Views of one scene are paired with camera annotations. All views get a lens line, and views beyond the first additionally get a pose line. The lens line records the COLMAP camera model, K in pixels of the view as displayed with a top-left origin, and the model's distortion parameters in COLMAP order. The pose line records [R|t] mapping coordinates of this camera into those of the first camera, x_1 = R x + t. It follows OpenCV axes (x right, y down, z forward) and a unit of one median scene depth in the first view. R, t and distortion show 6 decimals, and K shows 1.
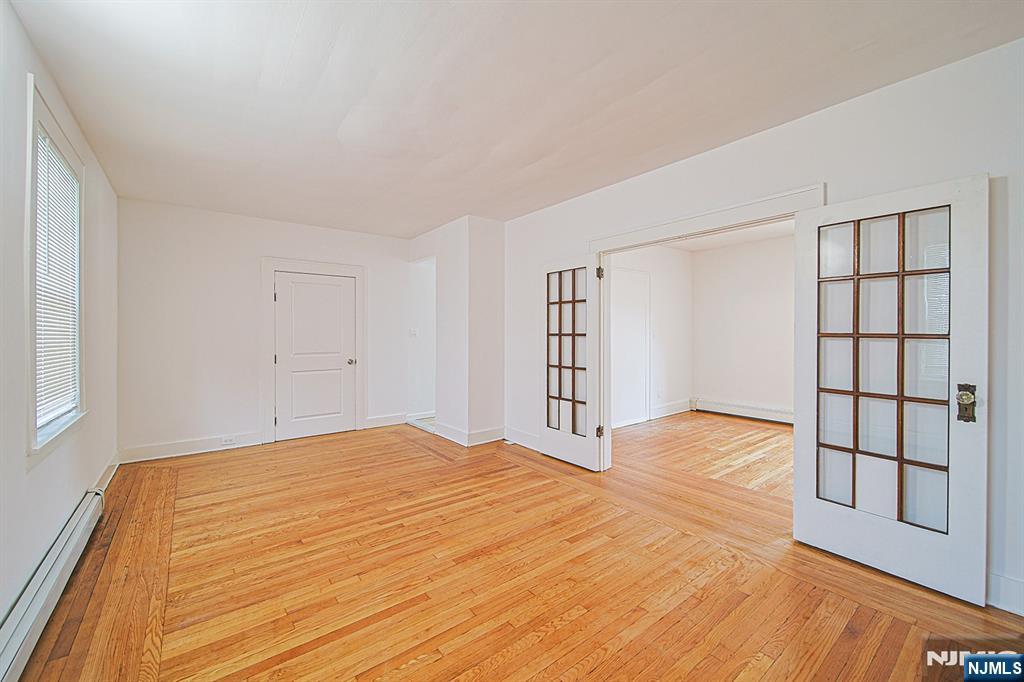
lens RADIAL K [[382.1, 0, 512.0], [0, 382.1, 341.0], [0, 0, 1]] dist [-0.000242, 0.000035]
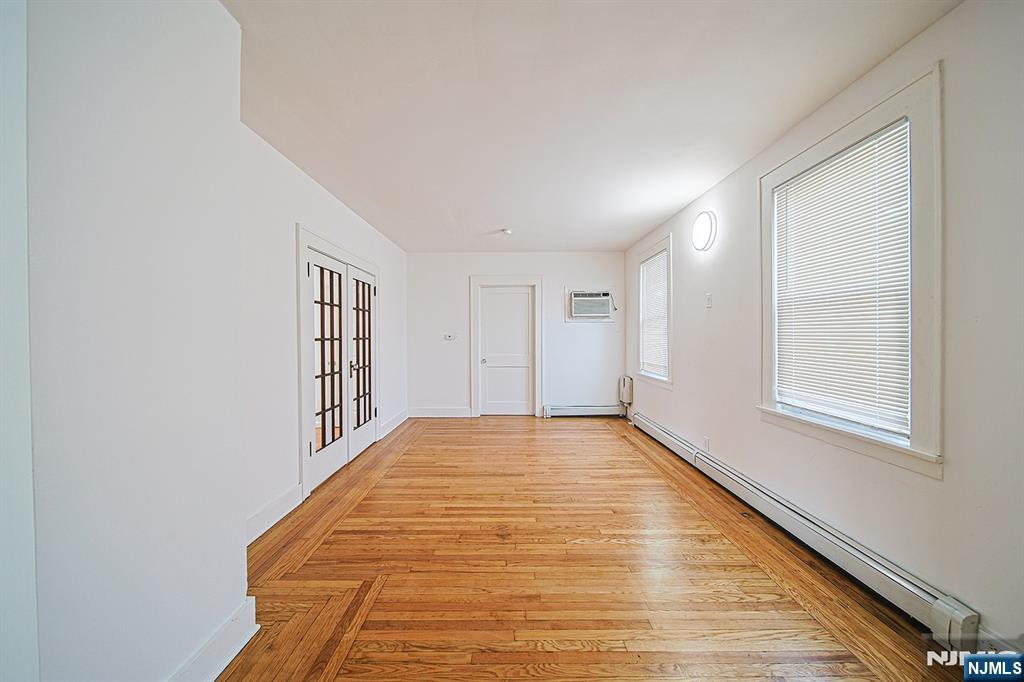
lens RADIAL K [[515.1, 0, 512.0], [0, 515.1, 341.0], [0, 0, 1]] dist [-0.001510, -0.000148]
pose [[-0.808983, 0.001703, 0.587829, -1.017330], [0.018637, 0.999567, 0.022753, -0.035855], [-0.587536, 0.029363, -0.808665, 2.022454]]
